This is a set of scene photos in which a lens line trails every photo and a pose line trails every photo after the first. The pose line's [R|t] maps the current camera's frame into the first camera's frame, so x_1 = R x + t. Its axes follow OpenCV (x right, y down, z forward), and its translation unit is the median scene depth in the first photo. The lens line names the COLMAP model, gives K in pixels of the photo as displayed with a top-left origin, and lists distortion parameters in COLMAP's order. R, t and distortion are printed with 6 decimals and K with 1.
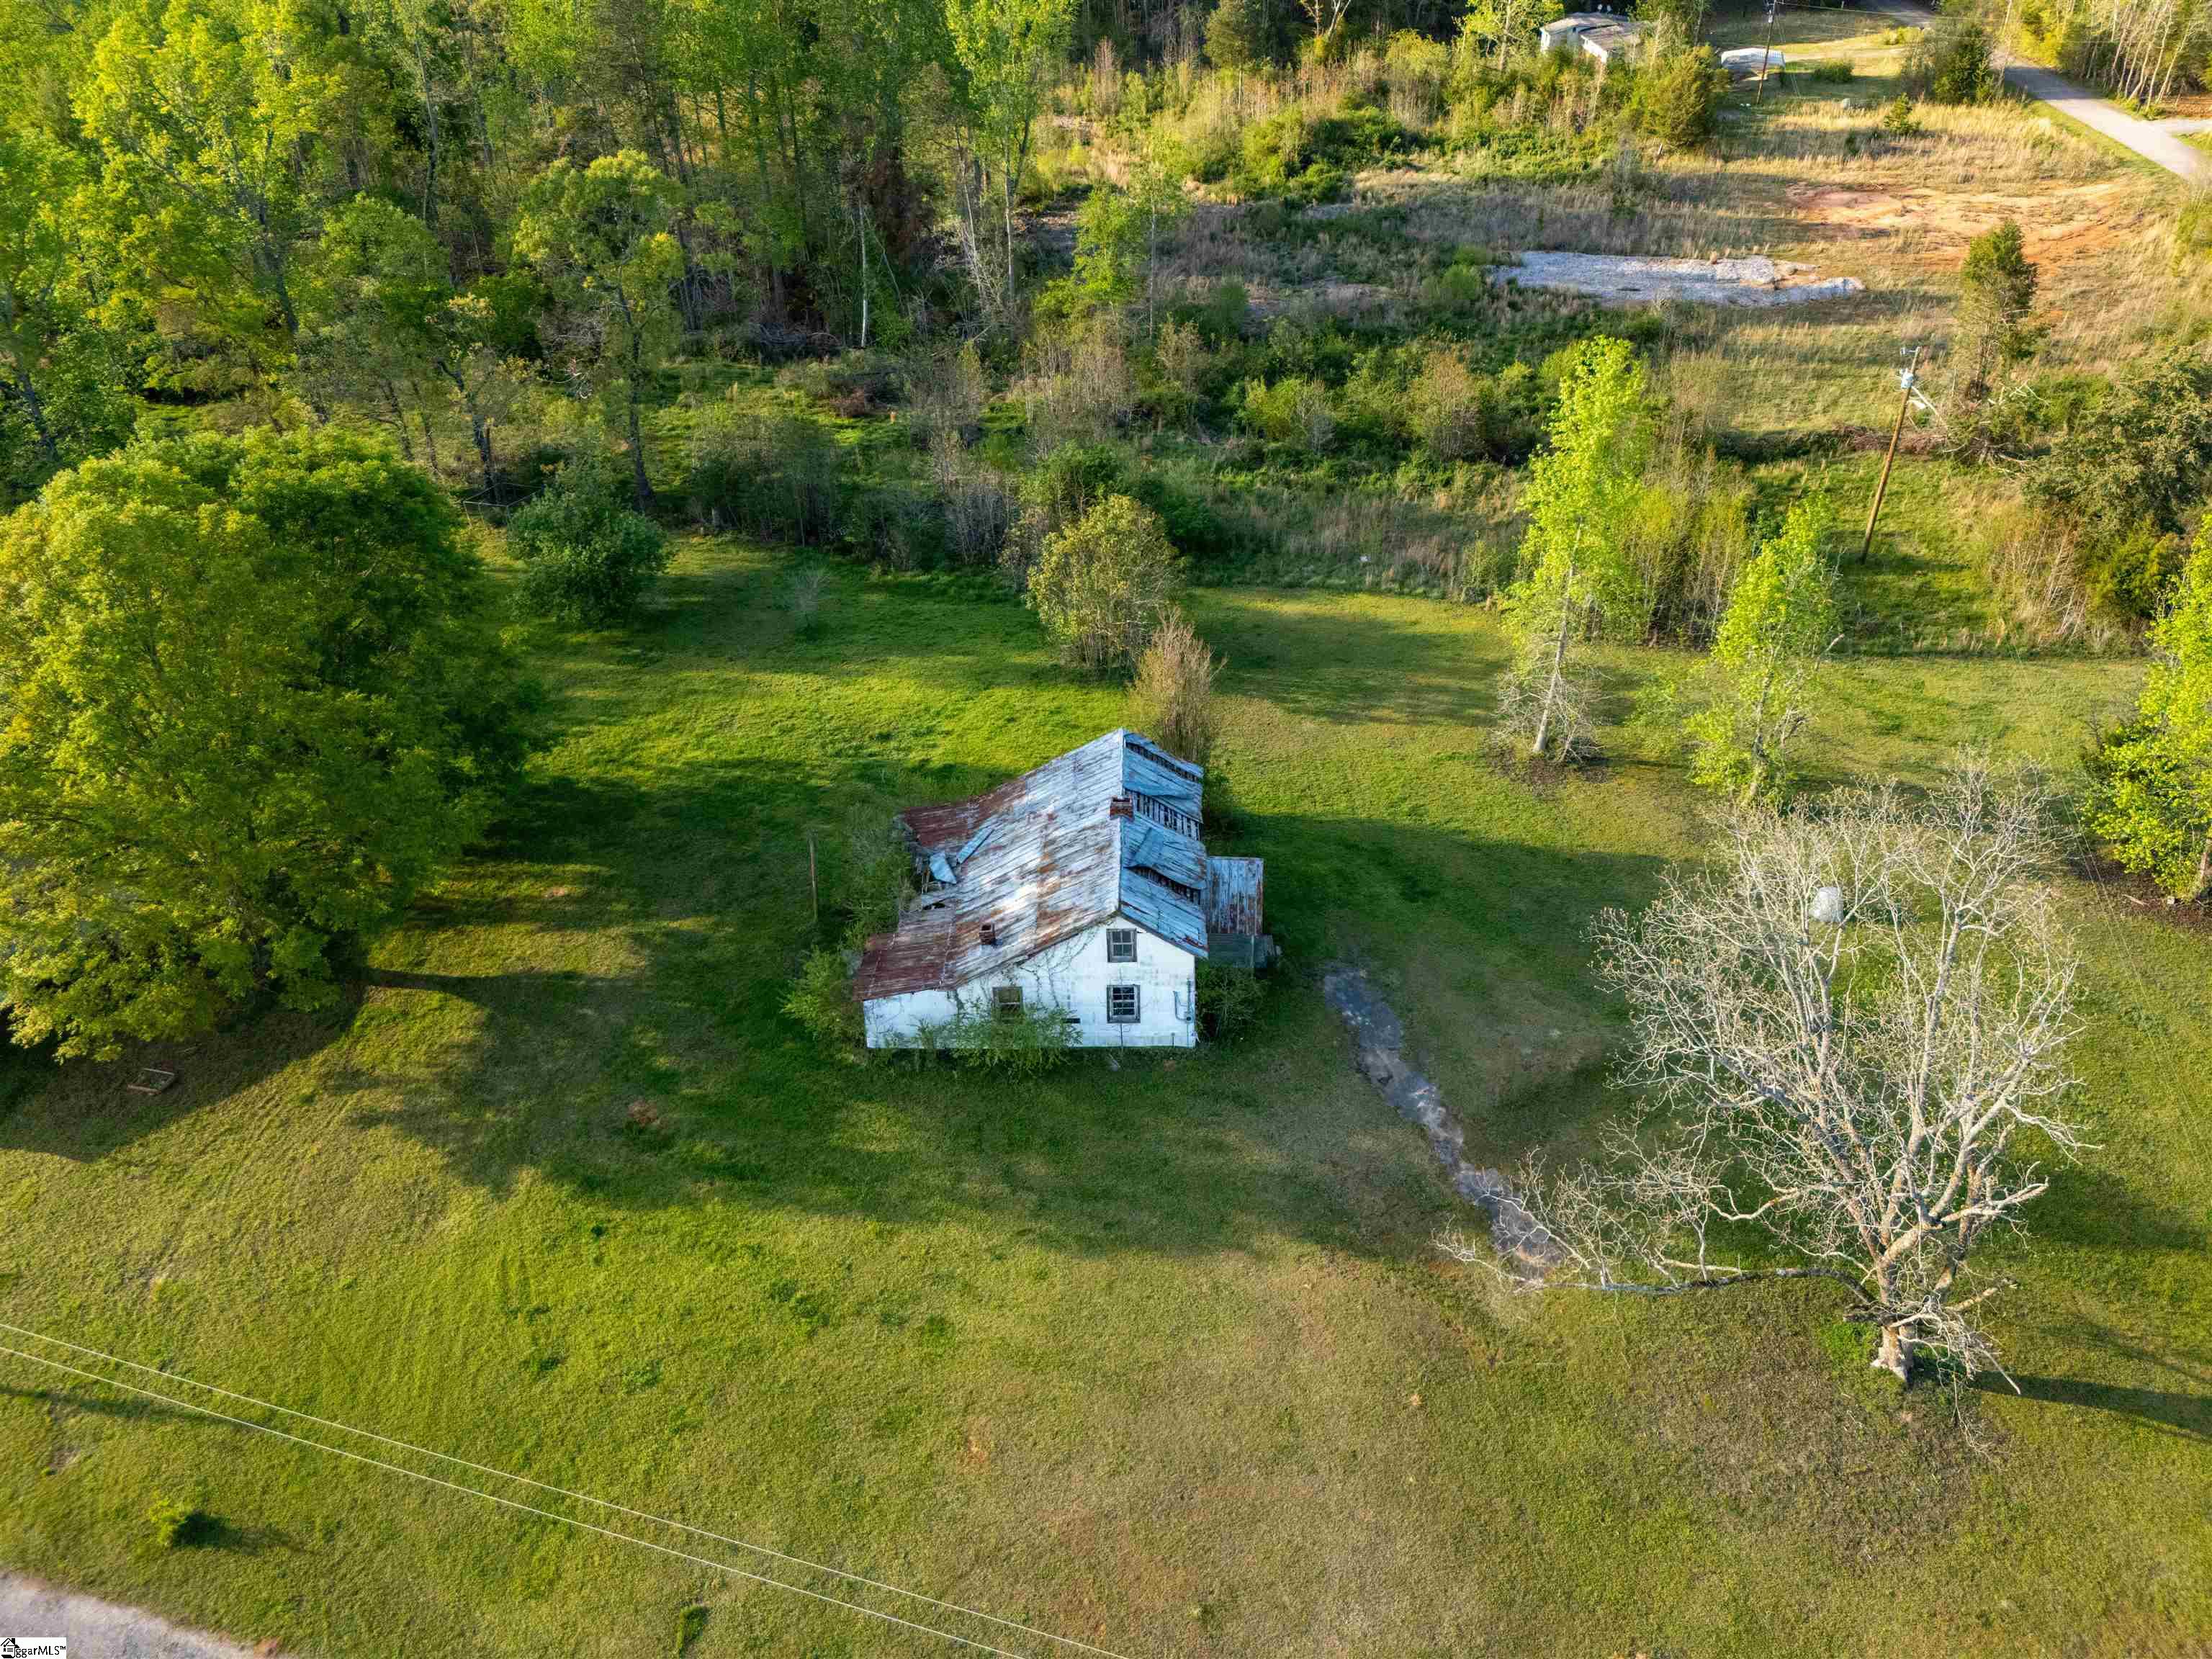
lens RADIAL K [[1619.9, 0, 1111.8], [0, 1619.9, 840.8], [0, 0, 1]] dist [0.067288, -0.052794]
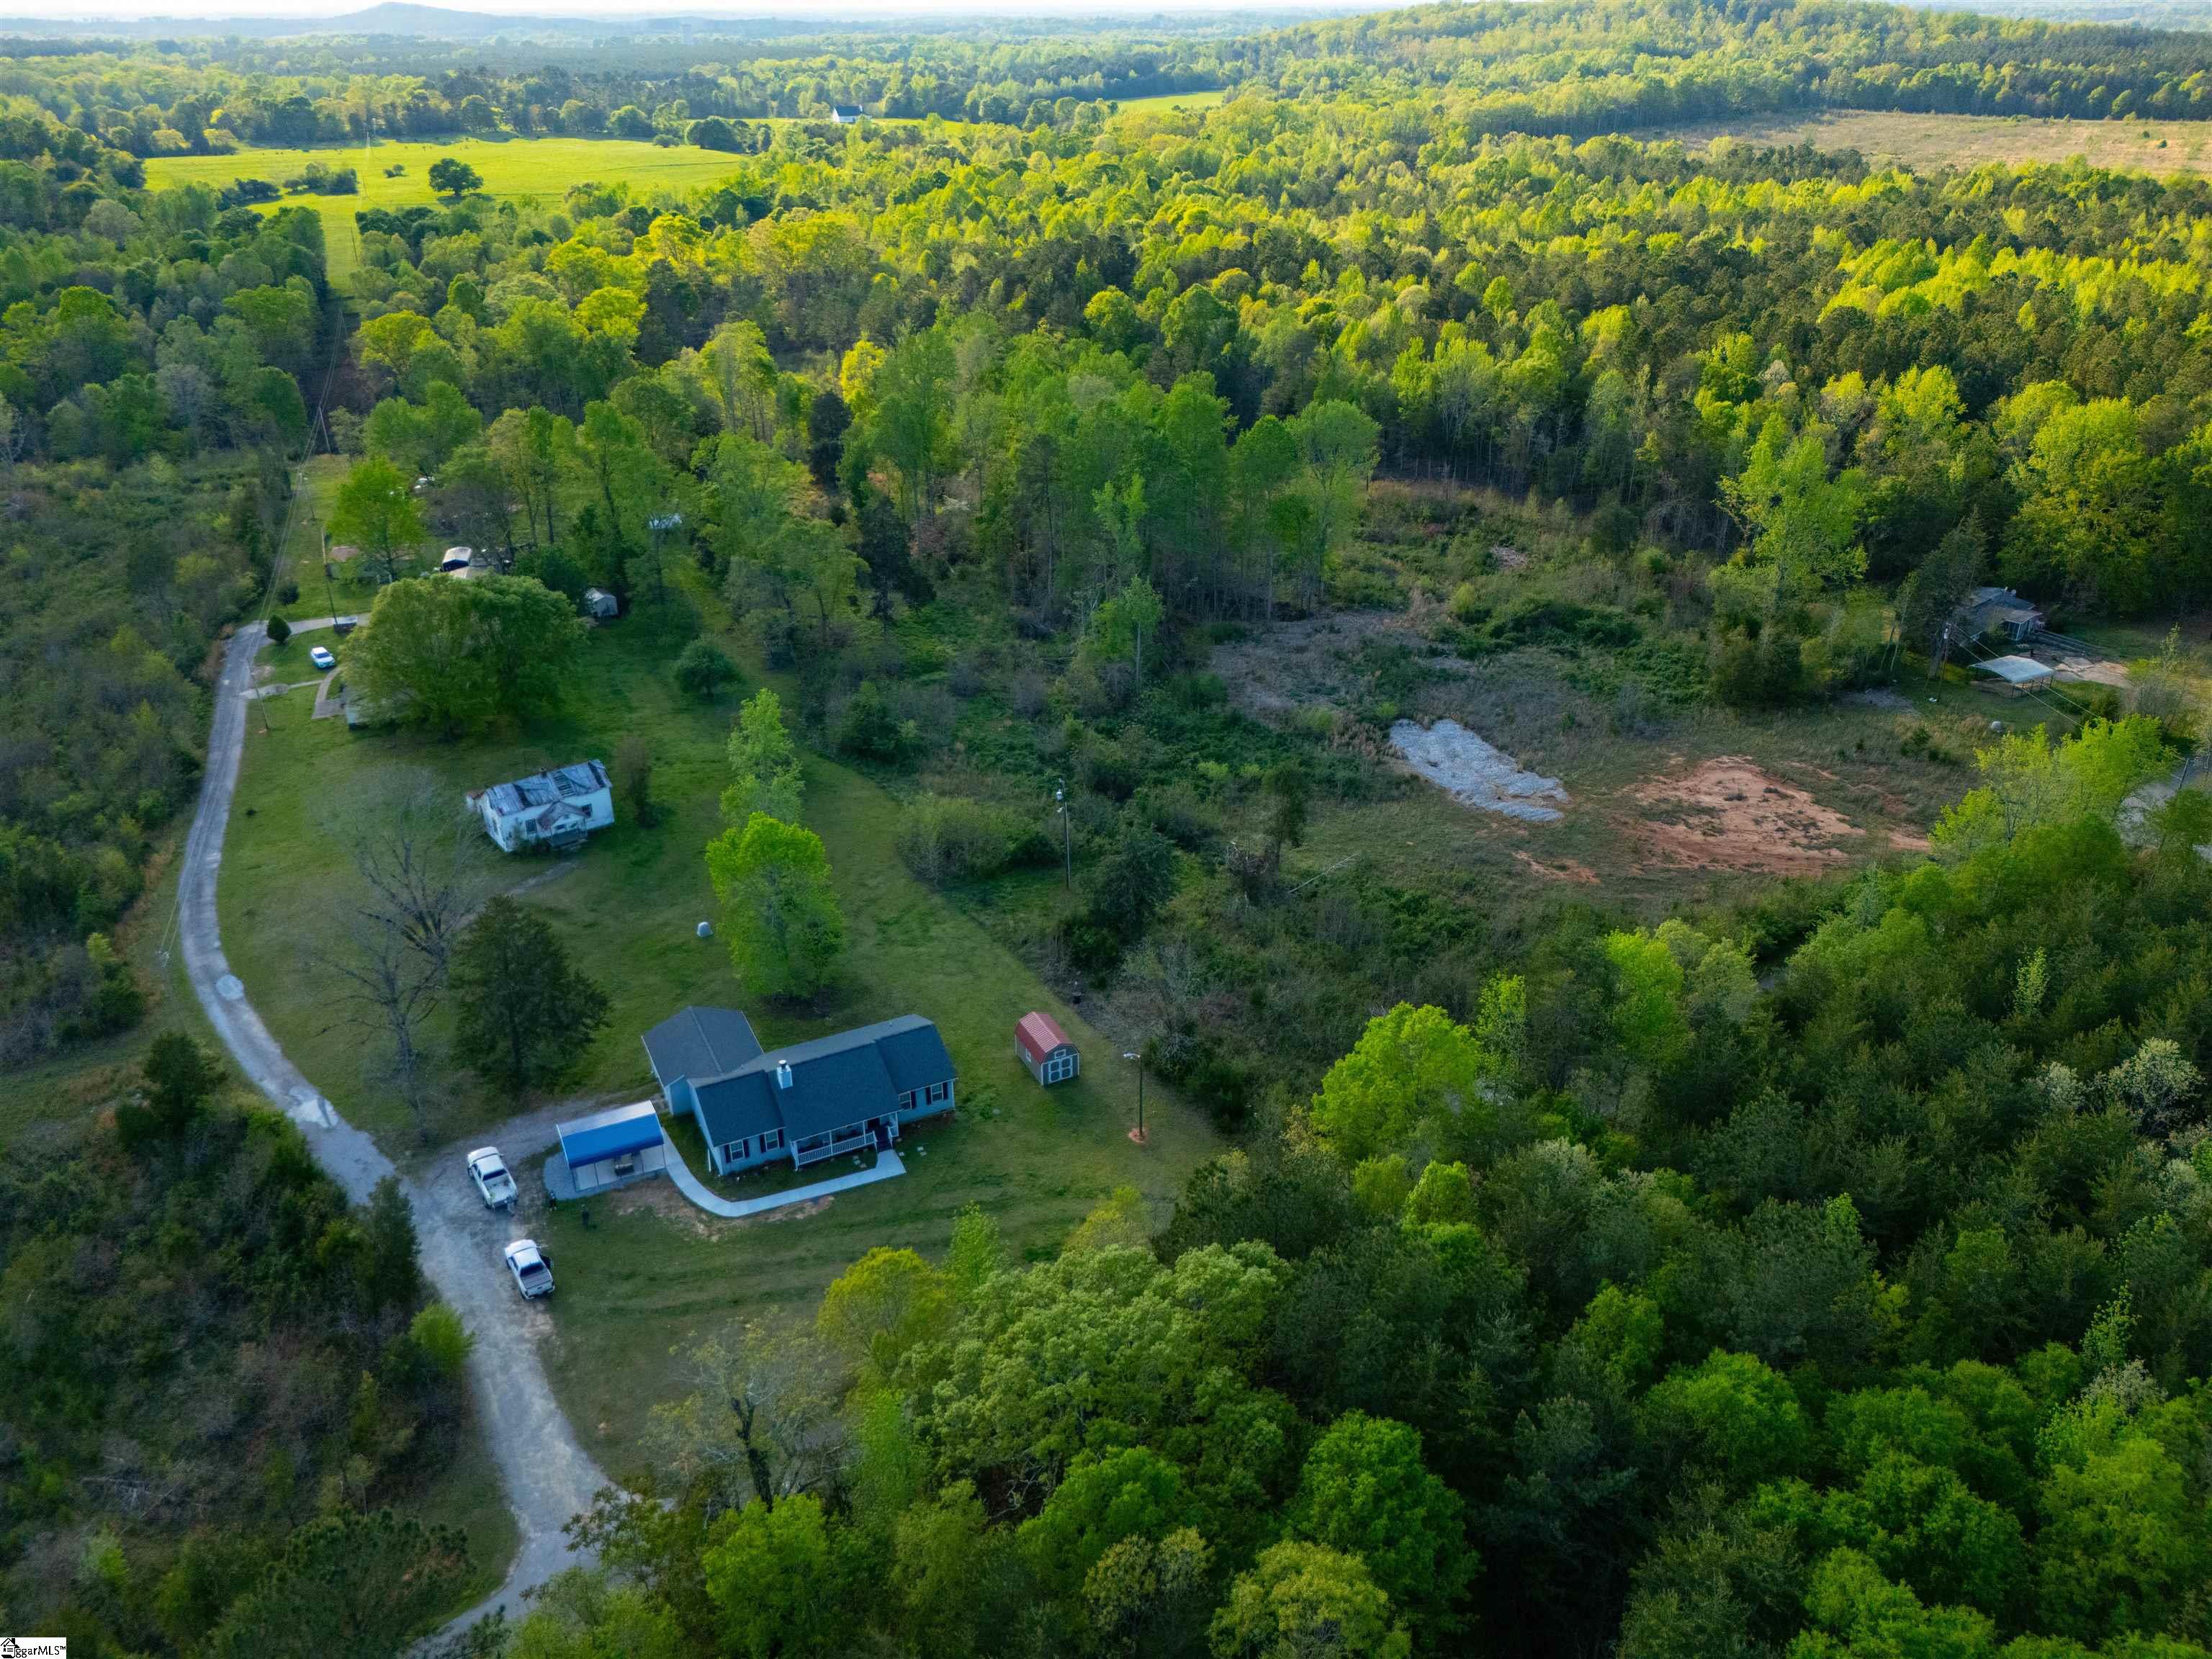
lens RADIAL K [[1619.9, 0, 1111.8], [0, 1619.9, 840.8], [0, 0, 1]] dist [0.067288, -0.052794]
pose [[0.627952, 0.371074, -0.684092, 2.742025], [-0.459597, 0.886178, 0.058812, -0.563162], [0.628051, 0.277475, 0.727021, -0.448128]]
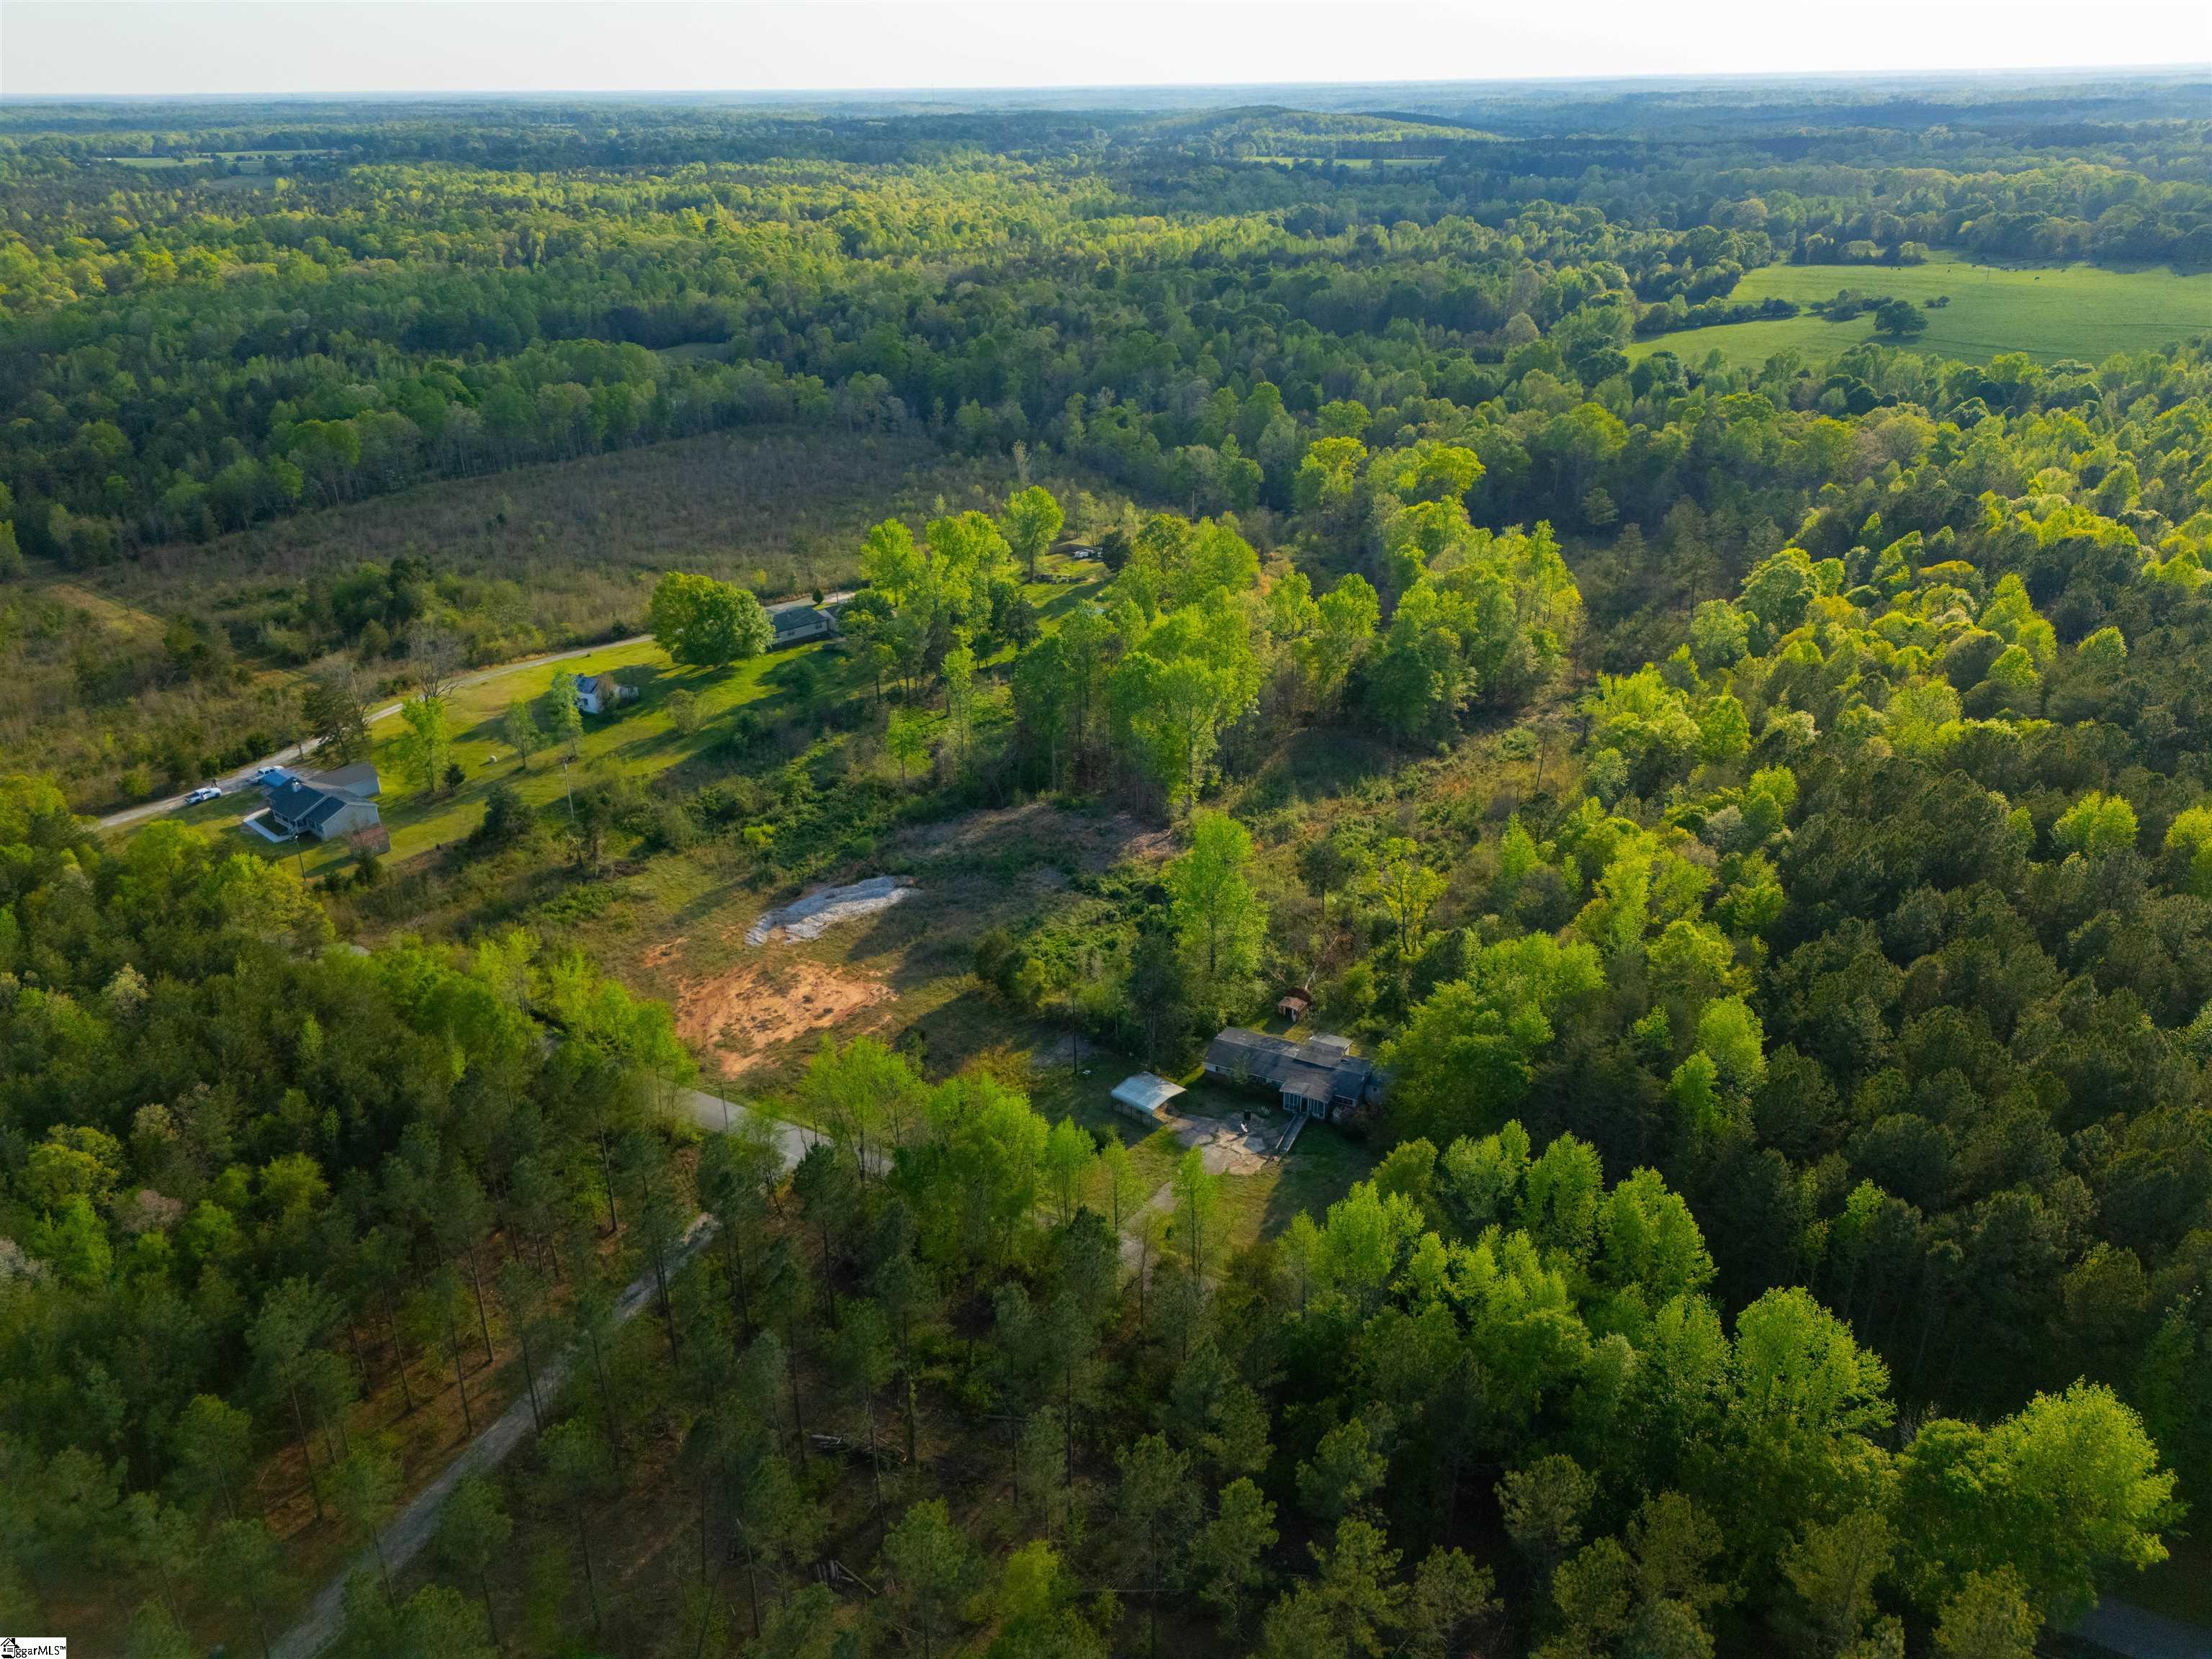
lens RADIAL K [[1619.9, 0, 1111.8], [0, 1619.9, 840.8], [0, 0, 1]] dist [0.067288, -0.052794]
pose [[-0.449643, 0.403592, -0.796828, 3.997323], [-0.504025, 0.621851, 0.599384, -4.040887], [0.737414, 0.671130, -0.076191, 3.216521]]
